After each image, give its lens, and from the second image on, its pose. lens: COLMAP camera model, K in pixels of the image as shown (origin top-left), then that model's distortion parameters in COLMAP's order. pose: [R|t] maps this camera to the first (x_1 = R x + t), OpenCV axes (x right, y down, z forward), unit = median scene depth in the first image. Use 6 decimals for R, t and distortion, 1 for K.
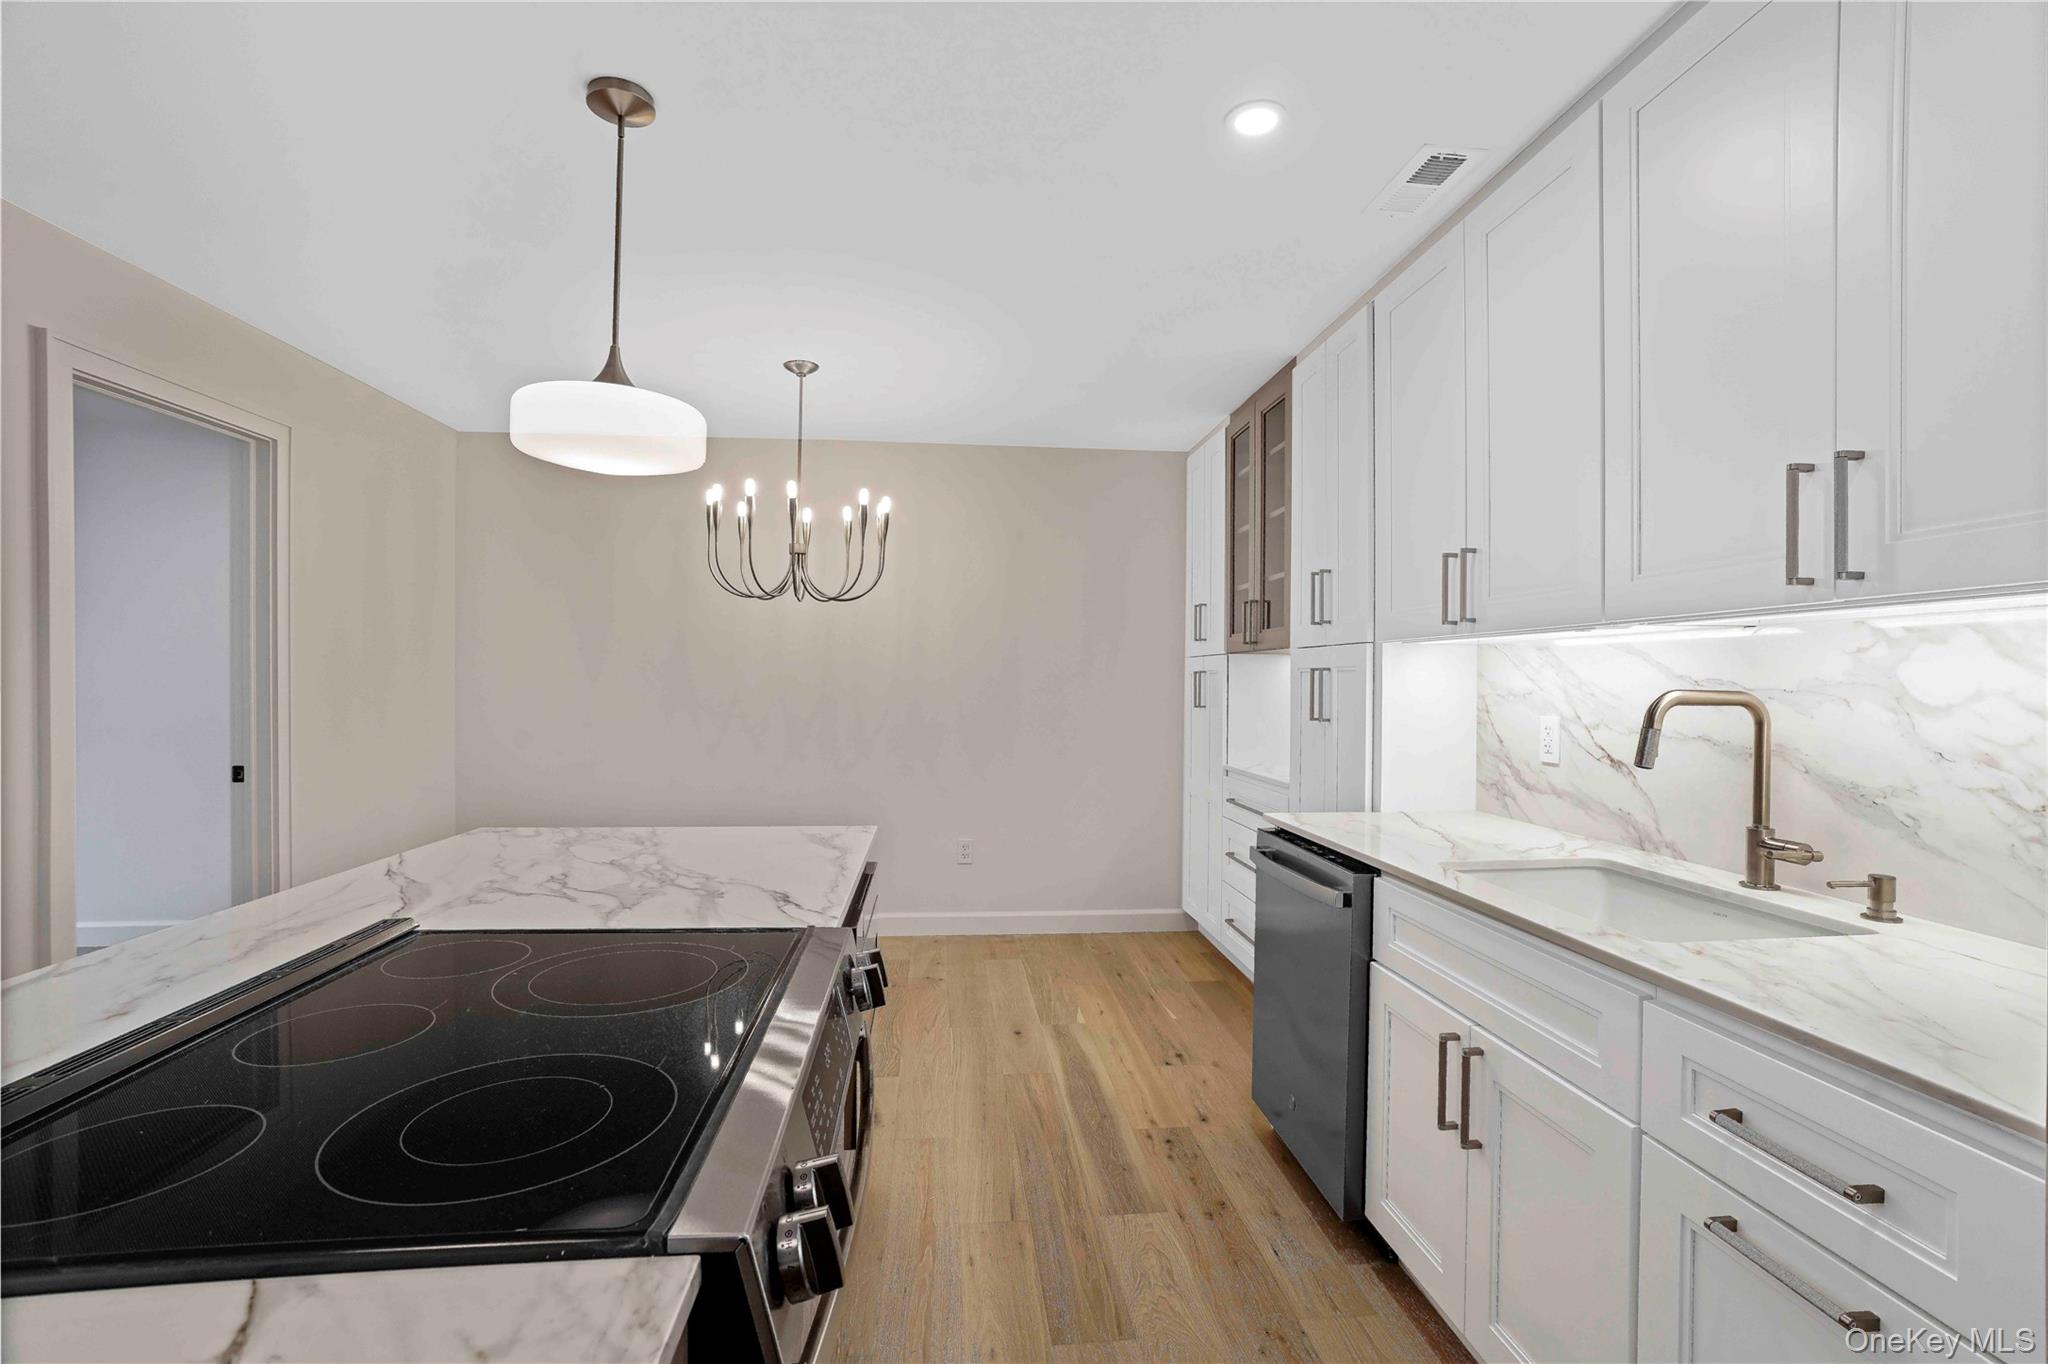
lens RADIAL K [[933.1, 0, 1042.0], [0, 933.1, 691.2], [0, 0, 1]] dist [-0.054341, 0.025682]
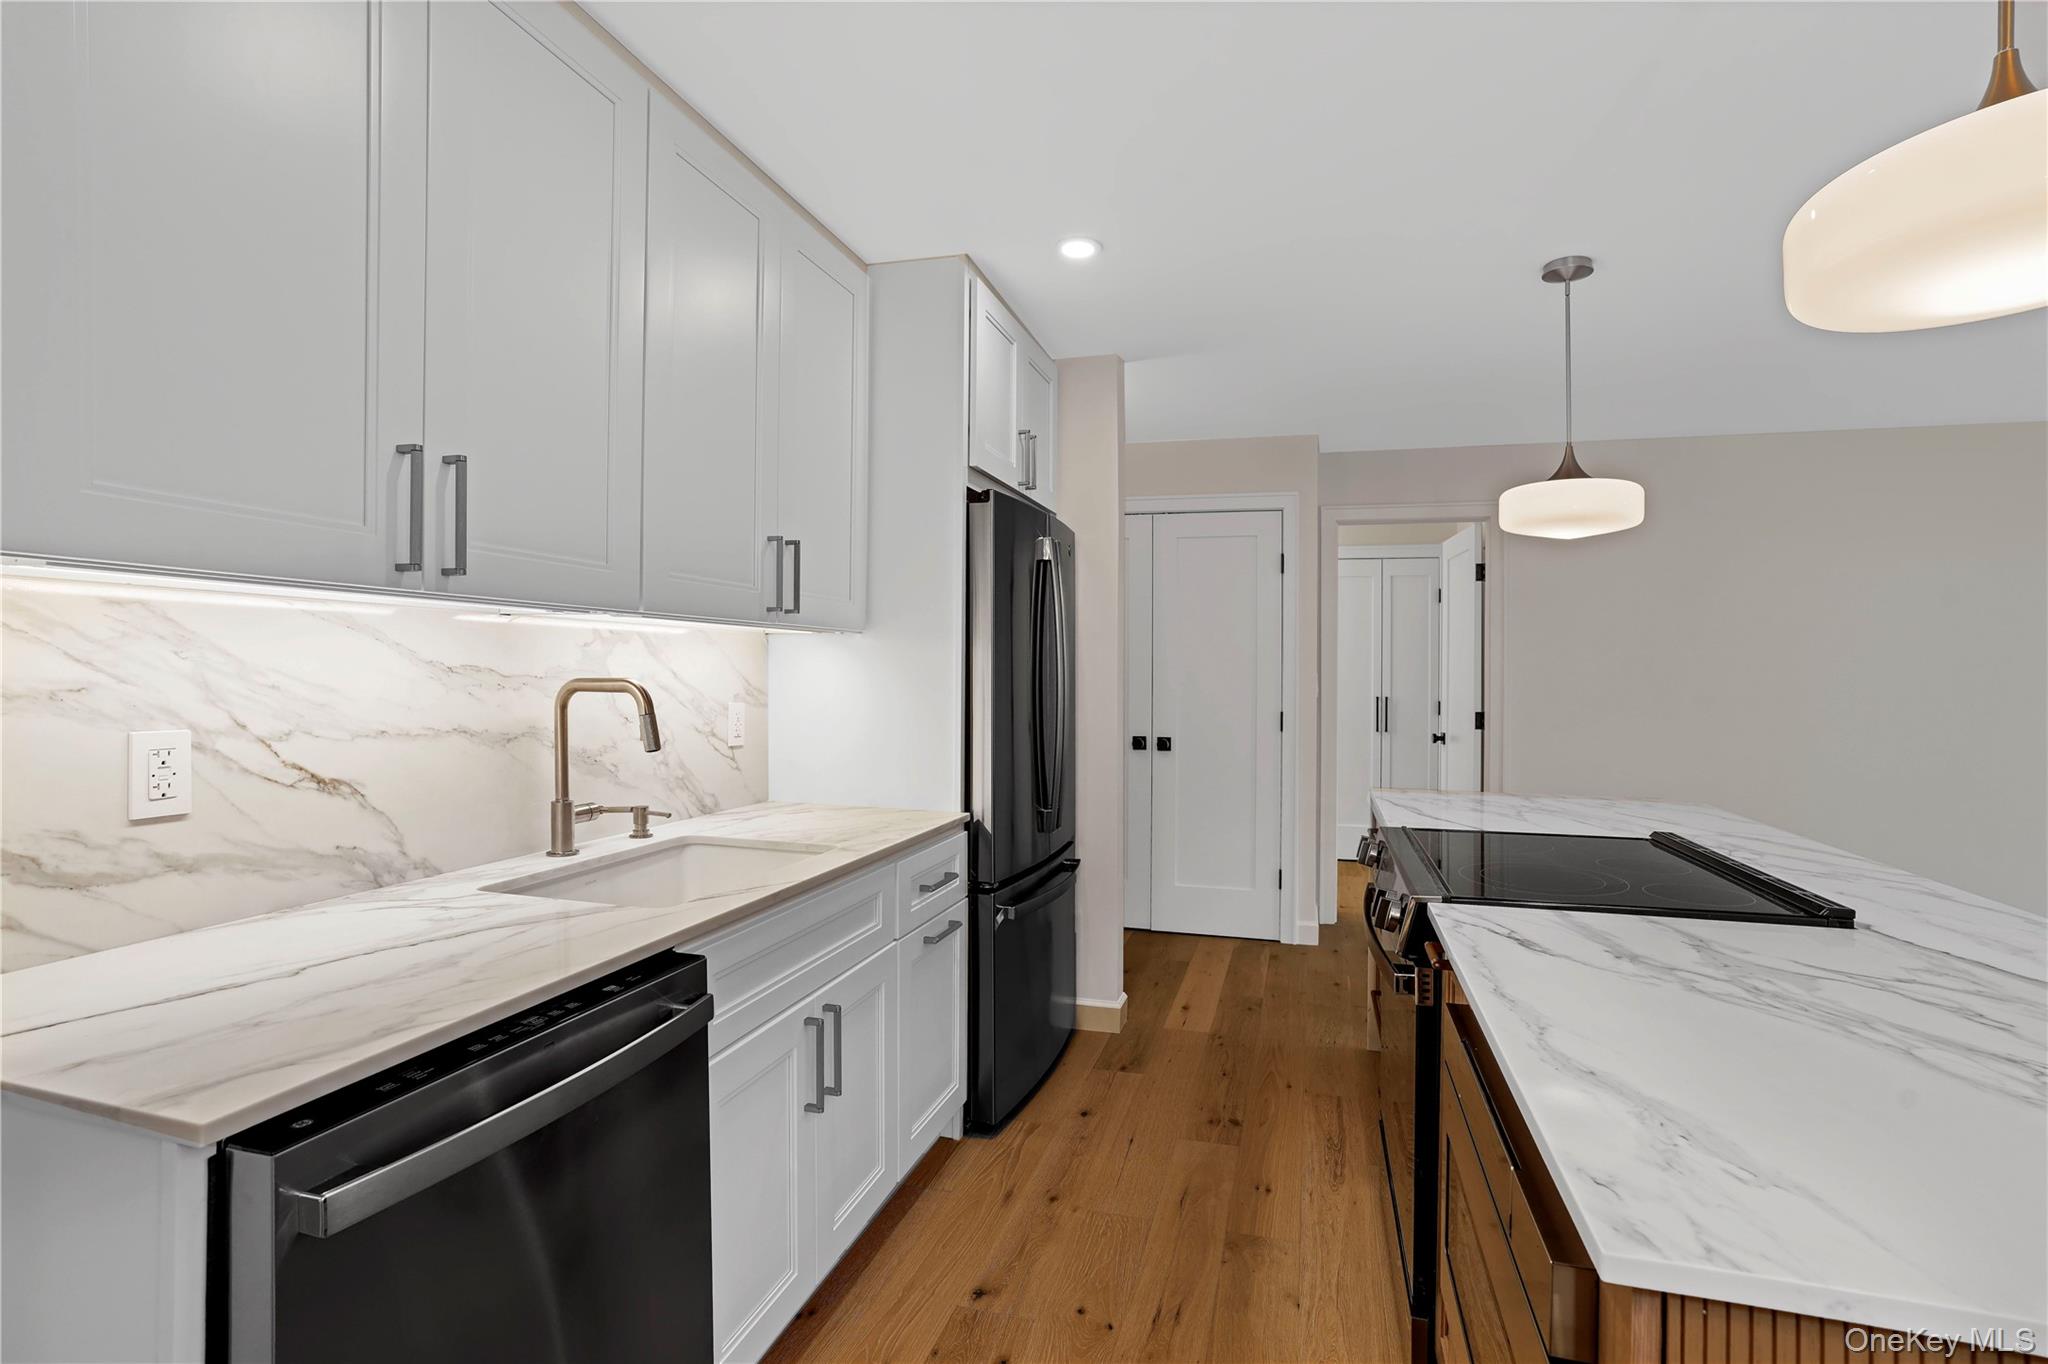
lens RADIAL K [[955.8, 0, 1037.0], [0, 955.8, 671.0], [0, 0, 1]] dist [-0.054911, 0.030507]
pose [[-0.922207, -0.016752, 0.386334, -0.118565], [-0.013167, 0.999842, 0.011924, -0.019028], [-0.386473, 0.005909, -0.922282, 1.210346]]
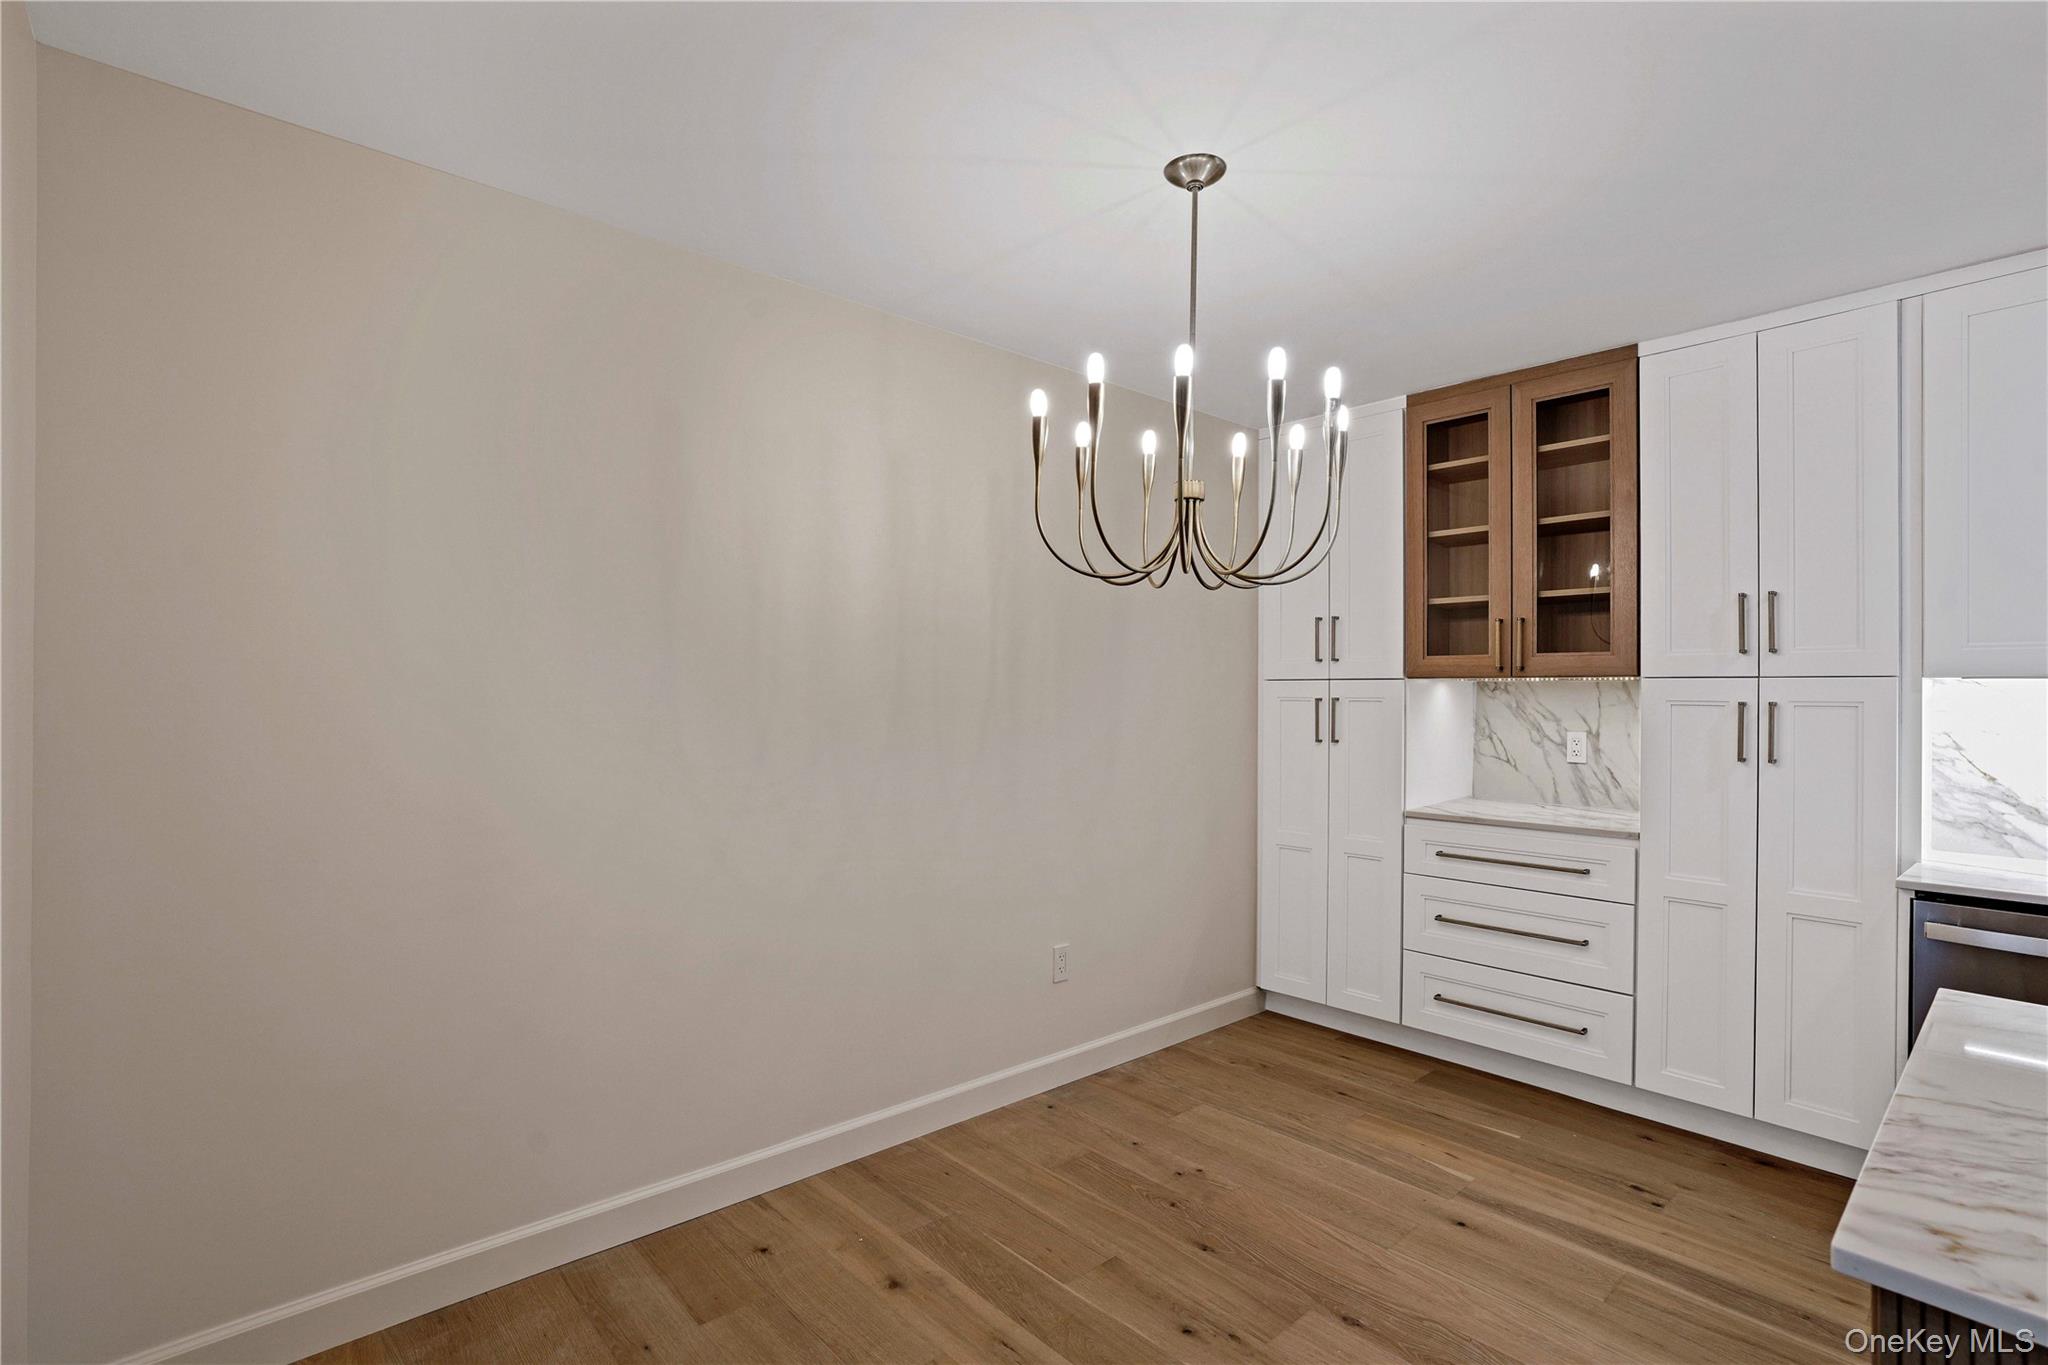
lens RADIAL K [[948.2, 0, 1036.6], [0, 948.2, 687.9], [0, 0, 1]] dist [-0.061183, 0.029252]
pose [[0.812625, -0.001837, 0.582784, -0.910086], [0.009076, 0.999914, -0.009503, -0.043226], [-0.582716, 0.013011, 0.812572, 0.806189]]
